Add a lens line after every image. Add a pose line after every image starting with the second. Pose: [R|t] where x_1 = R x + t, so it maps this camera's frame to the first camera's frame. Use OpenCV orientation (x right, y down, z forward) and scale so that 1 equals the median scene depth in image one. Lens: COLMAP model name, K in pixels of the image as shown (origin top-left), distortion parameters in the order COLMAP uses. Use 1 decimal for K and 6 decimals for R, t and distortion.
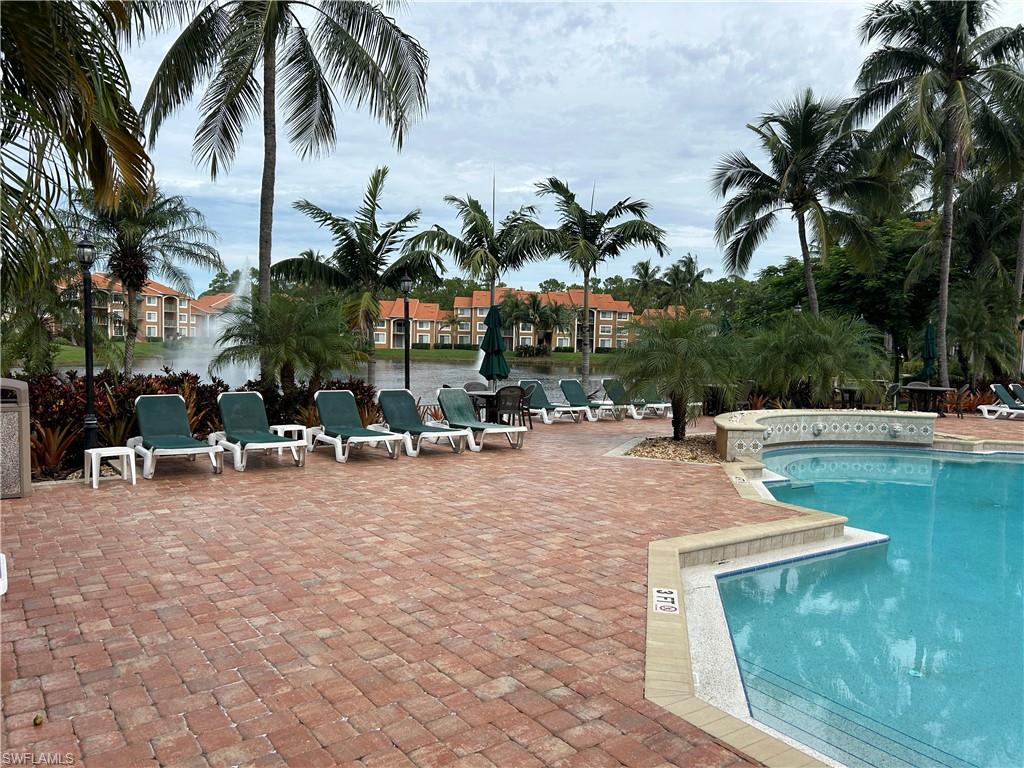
lens RADIAL K [[768.0, 0, 512.0], [0, 768.0, 384.0], [0, 0, 1]] dist [0.007015, 0.001021]
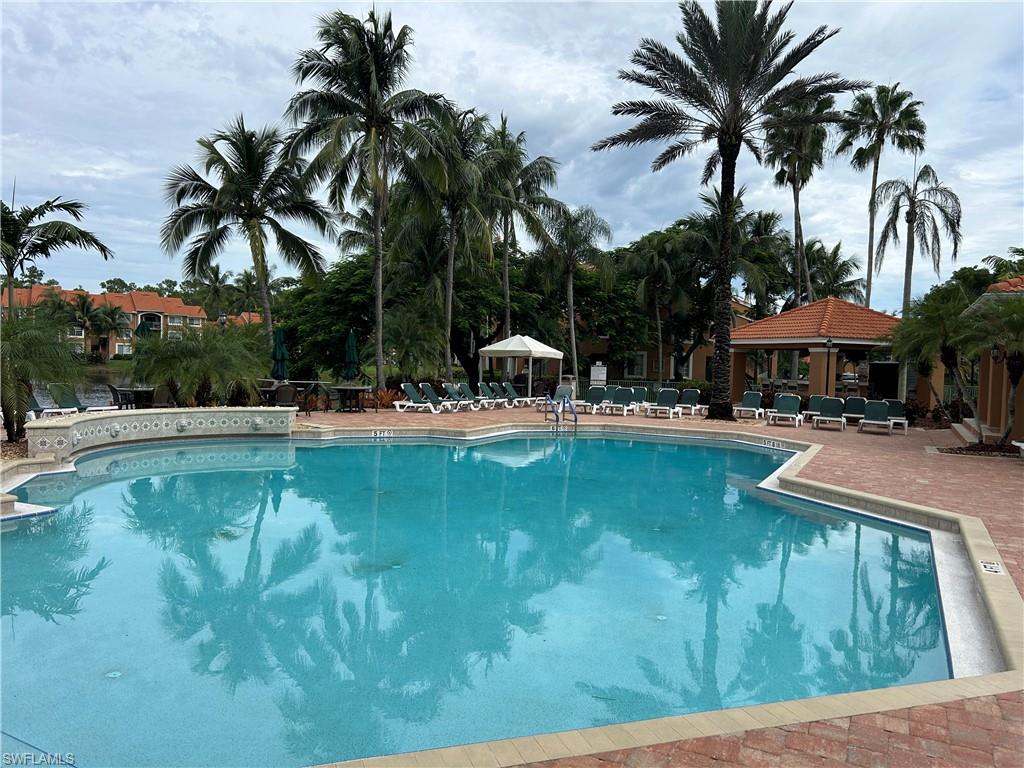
lens RADIAL K [[754.7, 0, 512.0], [0, 754.7, 384.0], [0, 0, 1]] dist [0.095285, -0.122102]
pose [[0.869183, -0.016898, 0.494202, 0.162402], [0.021927, 0.999750, -0.004381, 0.008718], [-0.494004, 0.014644, 0.869336, -0.115679]]
